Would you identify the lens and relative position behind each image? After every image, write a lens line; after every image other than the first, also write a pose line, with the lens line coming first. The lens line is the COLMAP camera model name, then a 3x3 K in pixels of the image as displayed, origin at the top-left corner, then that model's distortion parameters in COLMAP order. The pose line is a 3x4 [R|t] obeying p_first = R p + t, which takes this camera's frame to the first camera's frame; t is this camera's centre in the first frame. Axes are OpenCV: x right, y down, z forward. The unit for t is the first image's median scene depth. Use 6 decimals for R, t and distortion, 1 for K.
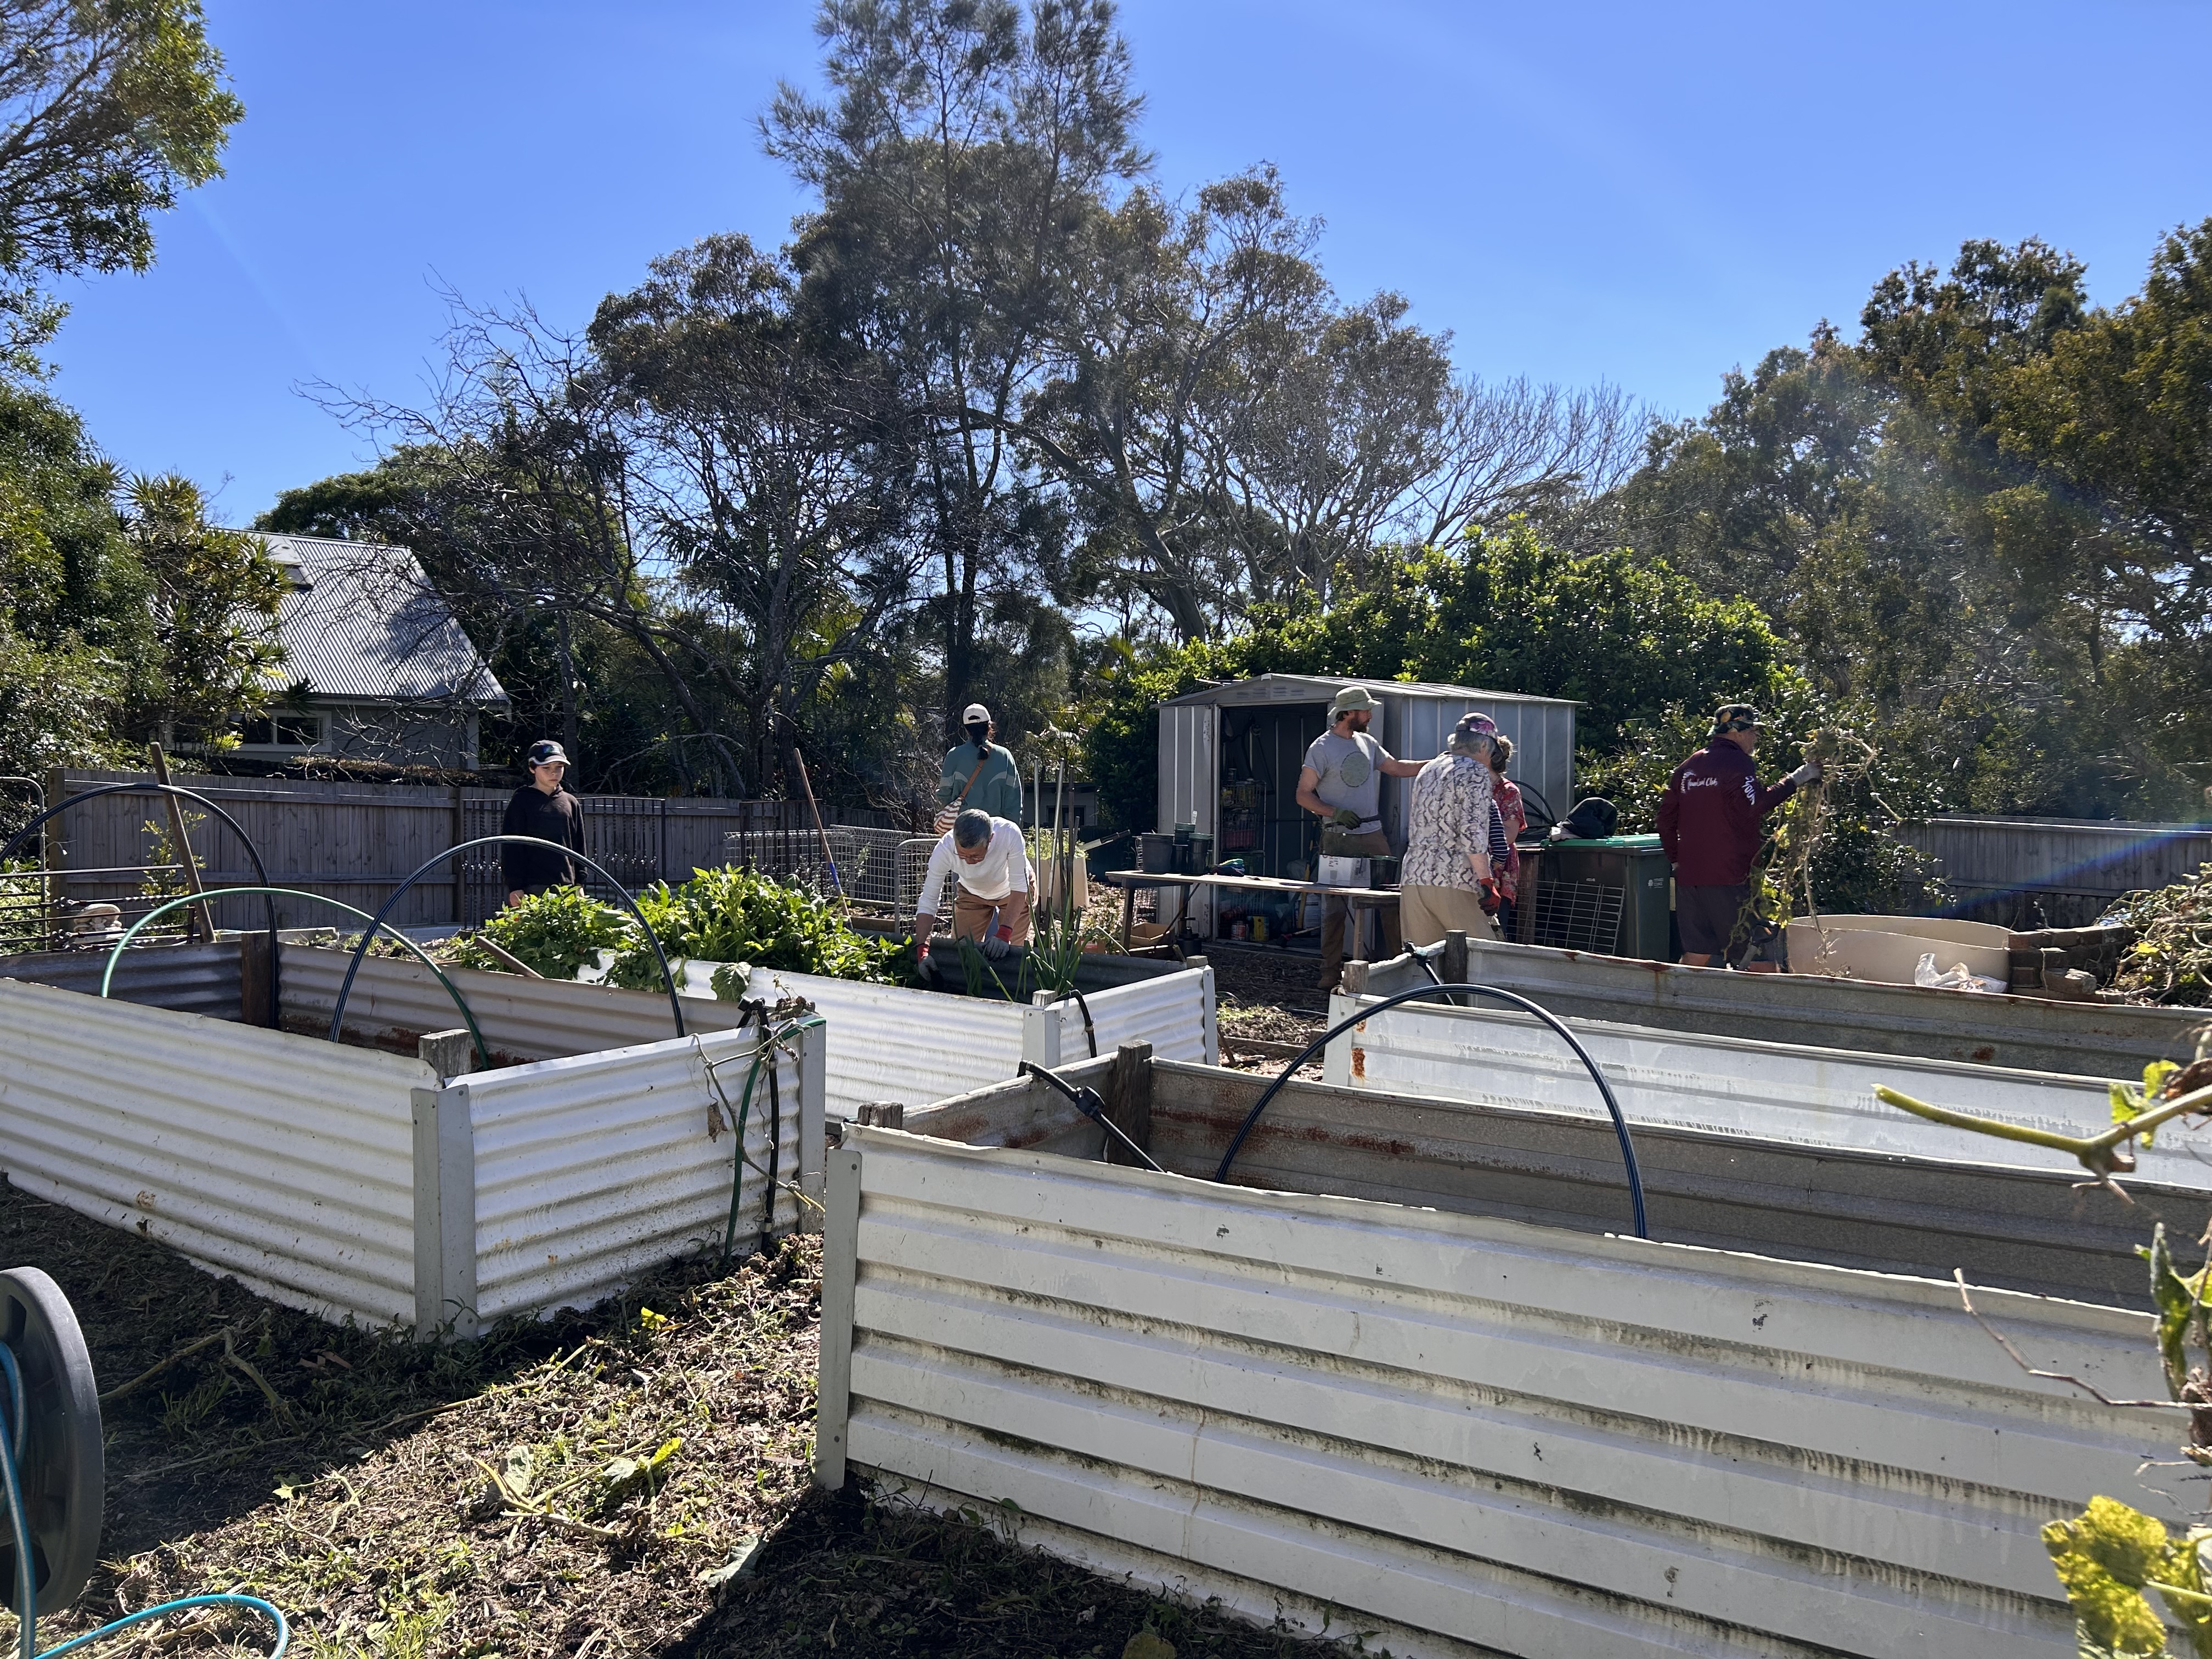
lens RADIAL K [[1655.1, 0, 1101.7], [0, 1655.1, 832.9], [0, 0, 1]] dist [0.049774, -0.055262]
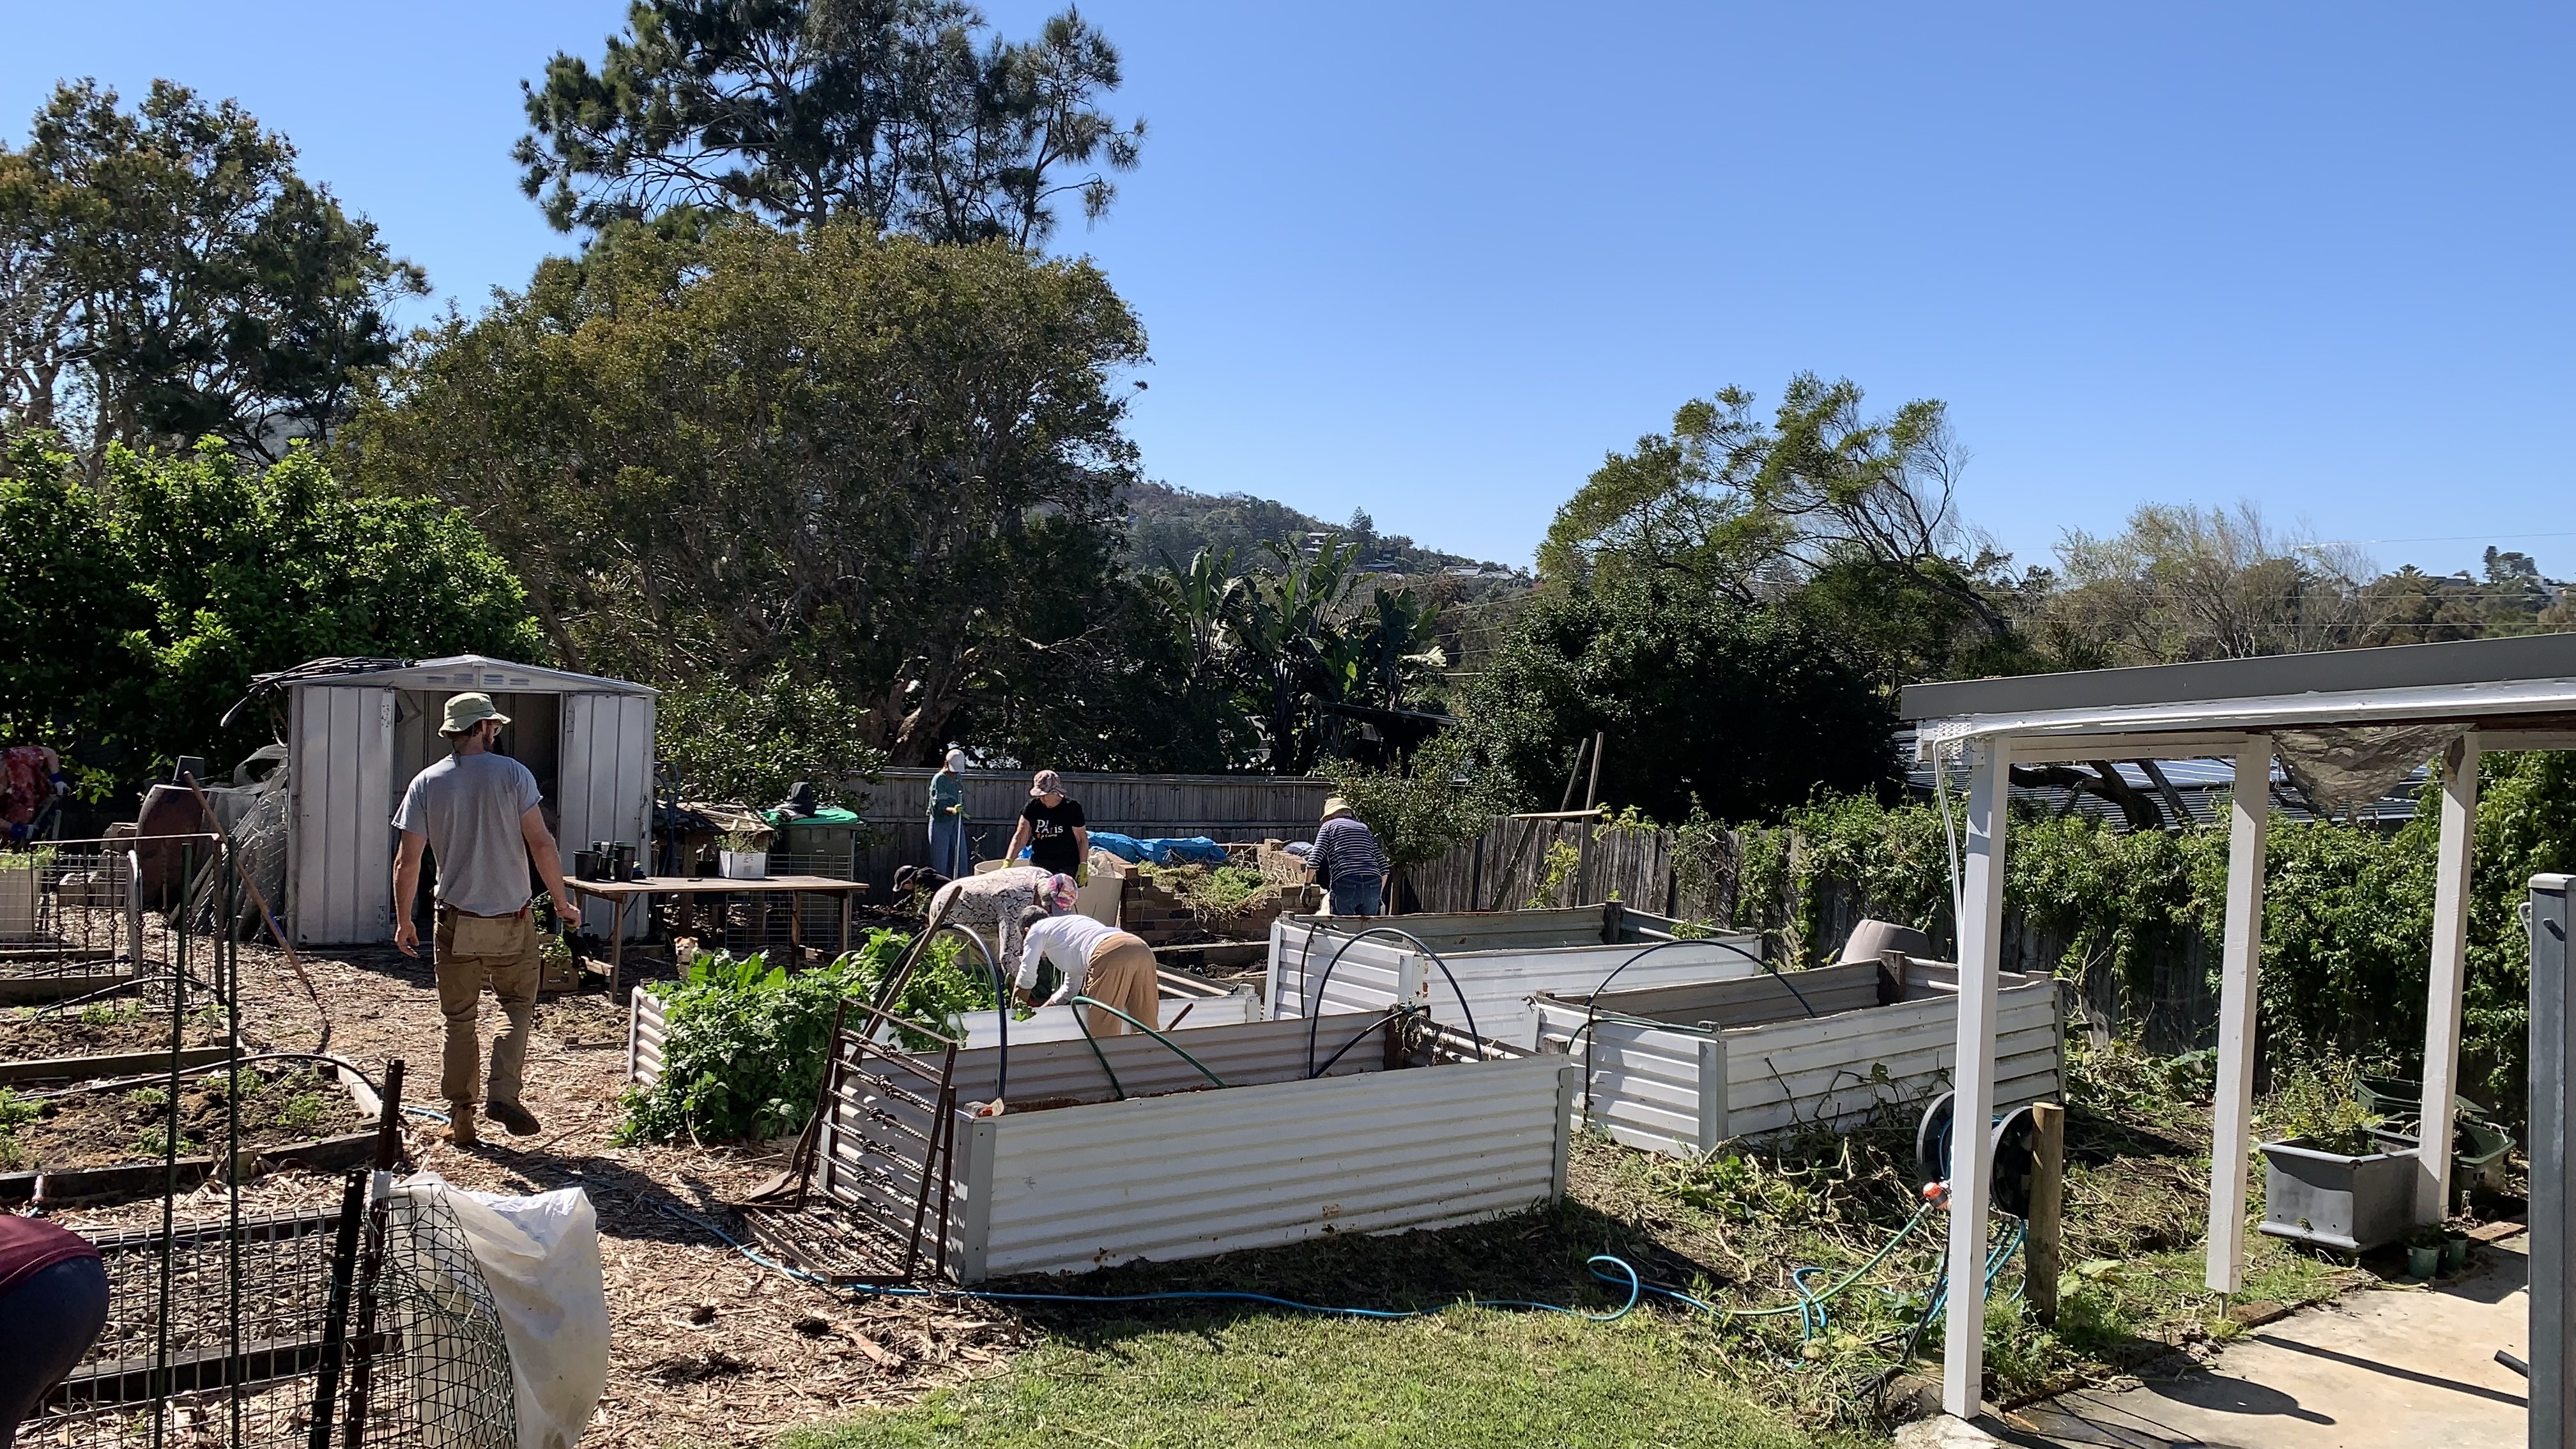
lens RADIAL K [[1948.8, 0, 1263.2], [0, 1948.8, 724.0], [0, 0, 1]] dist [0.054257, -0.067289]
pose [[0.313137, -0.027916, 0.949297, -0.613643], [-0.007143, 0.999470, 0.031748, -0.071806], [-0.949681, -0.016723, 0.312772, 0.149378]]
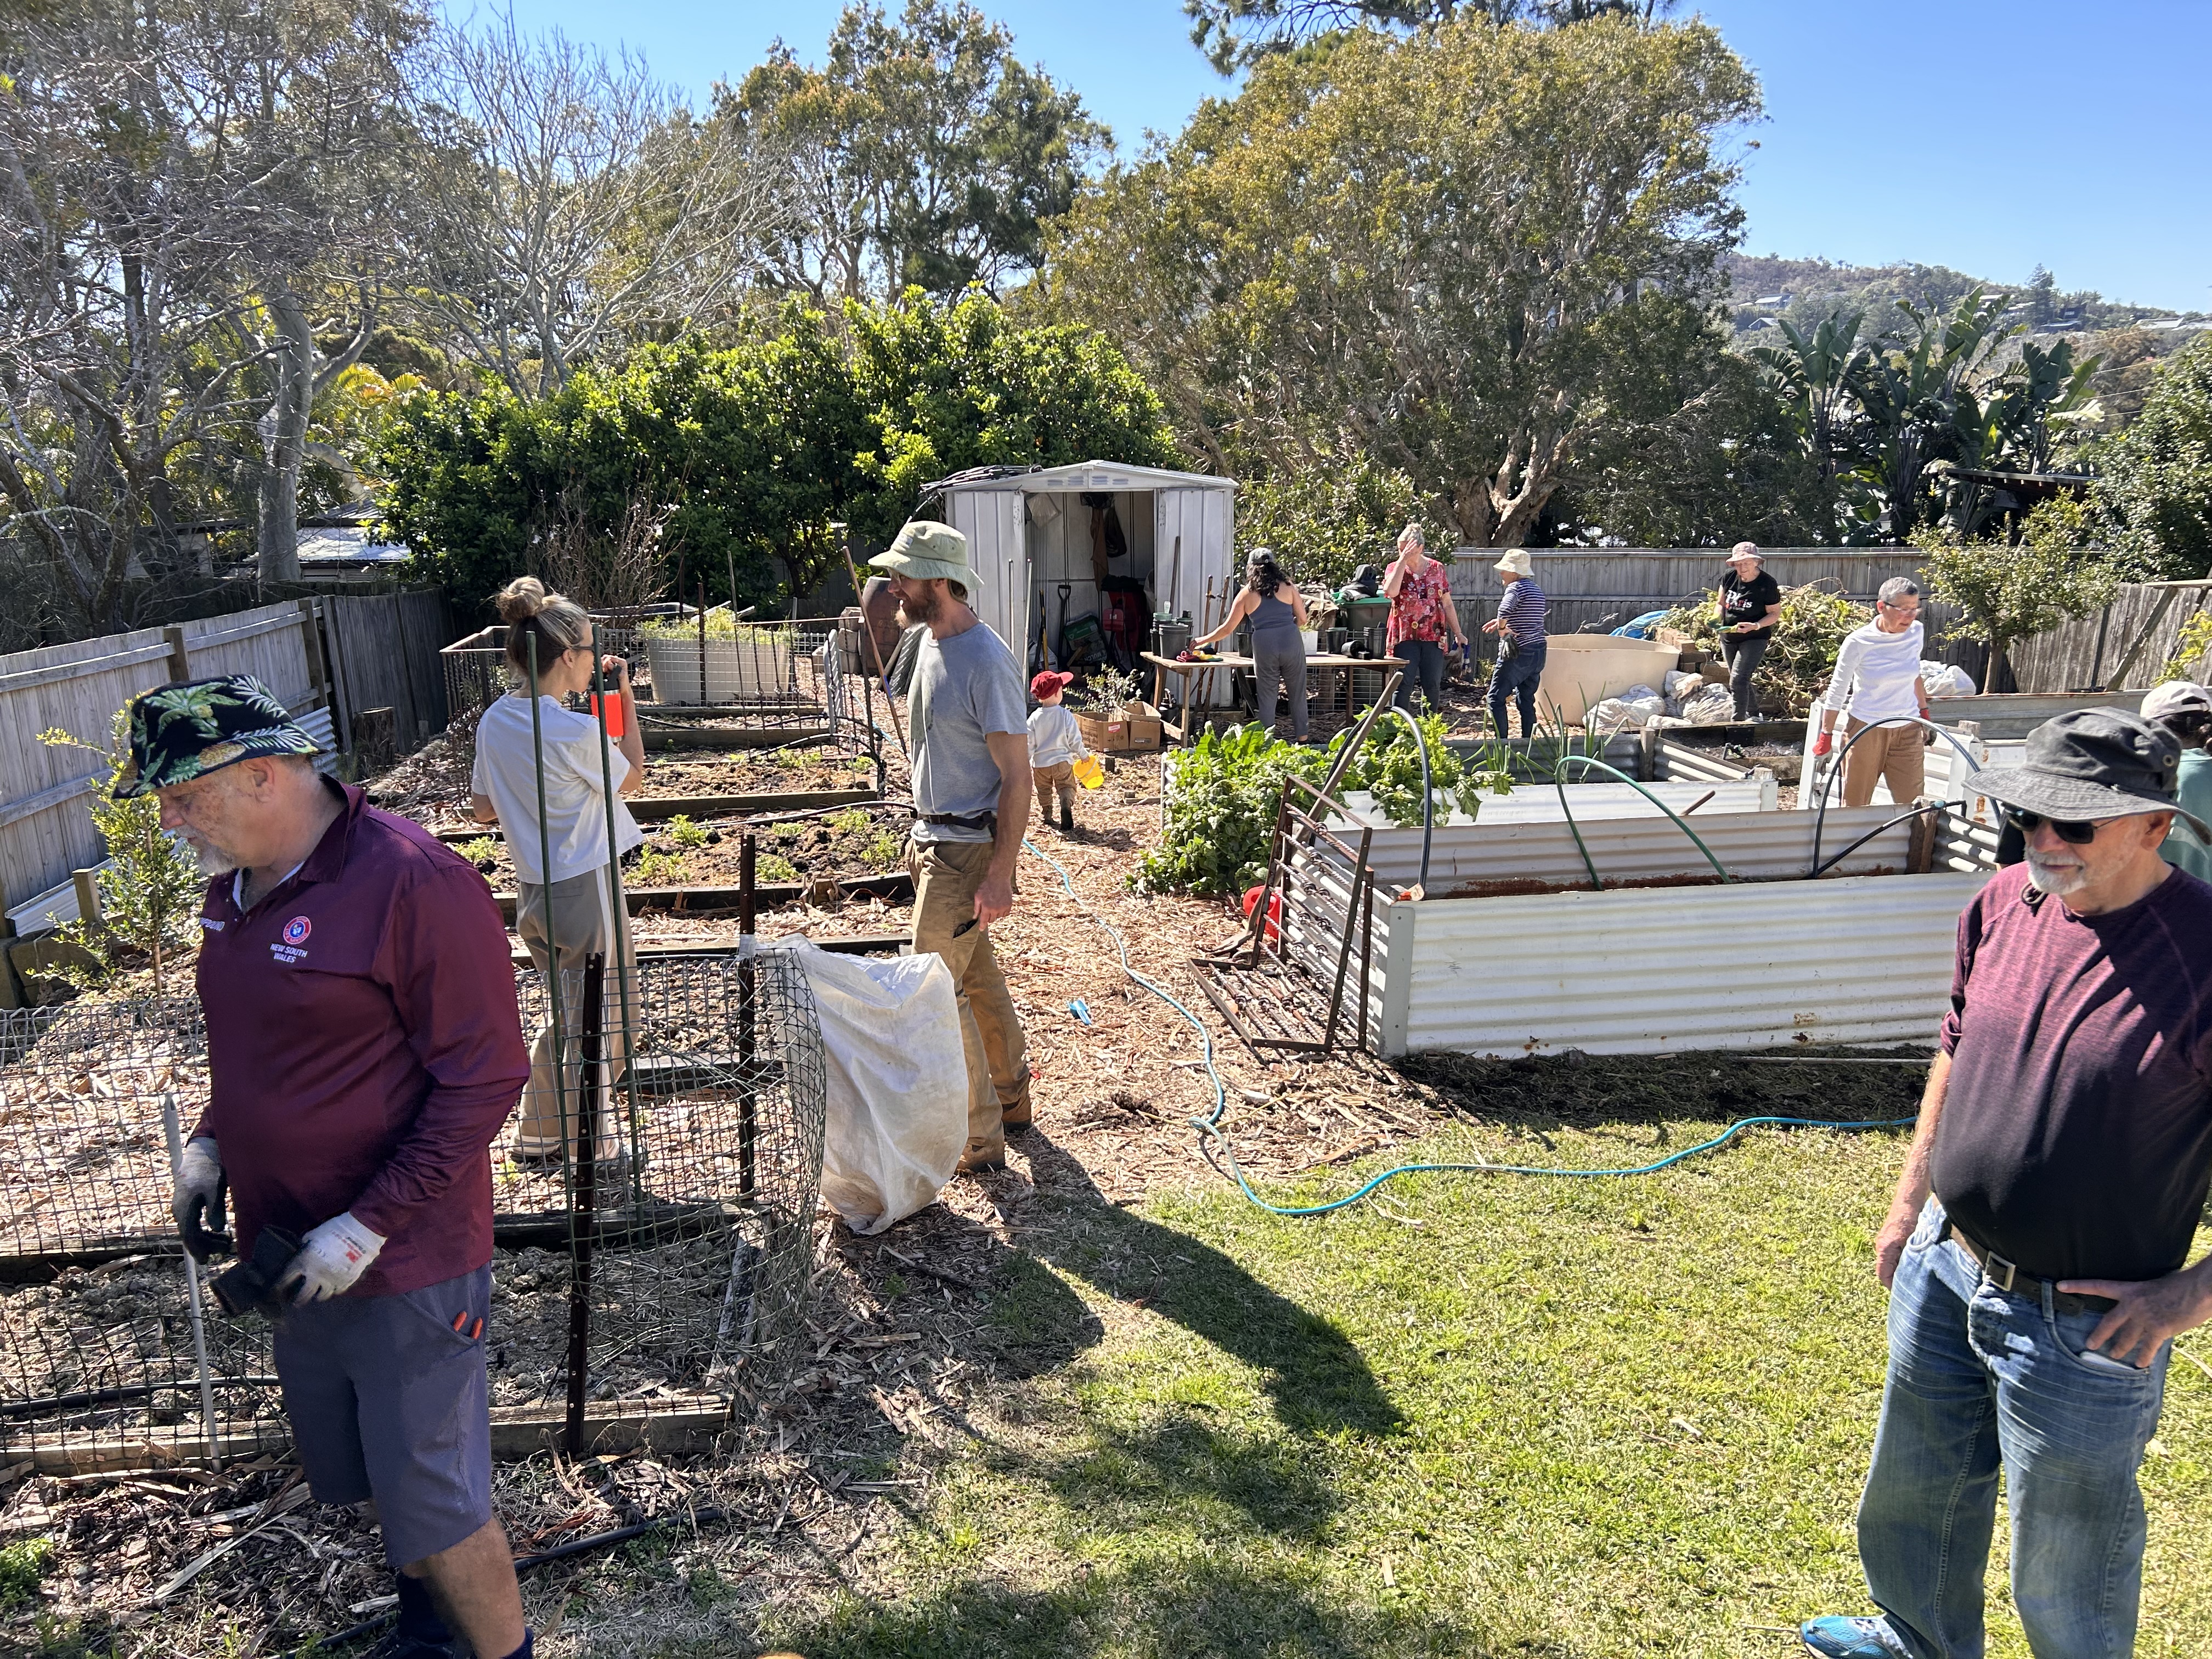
lens RADIAL K [[1655.1, 0, 1084.7], [0, 1655.1, 832.3], [0, 0, 1]] dist [0.049774, -0.055262]
pose [[0.697044, -0.179835, 0.694110, -0.528001], [0.040044, 0.976290, 0.212731, -0.066456], [-0.715909, -0.120488, 0.687718, 0.142769]]
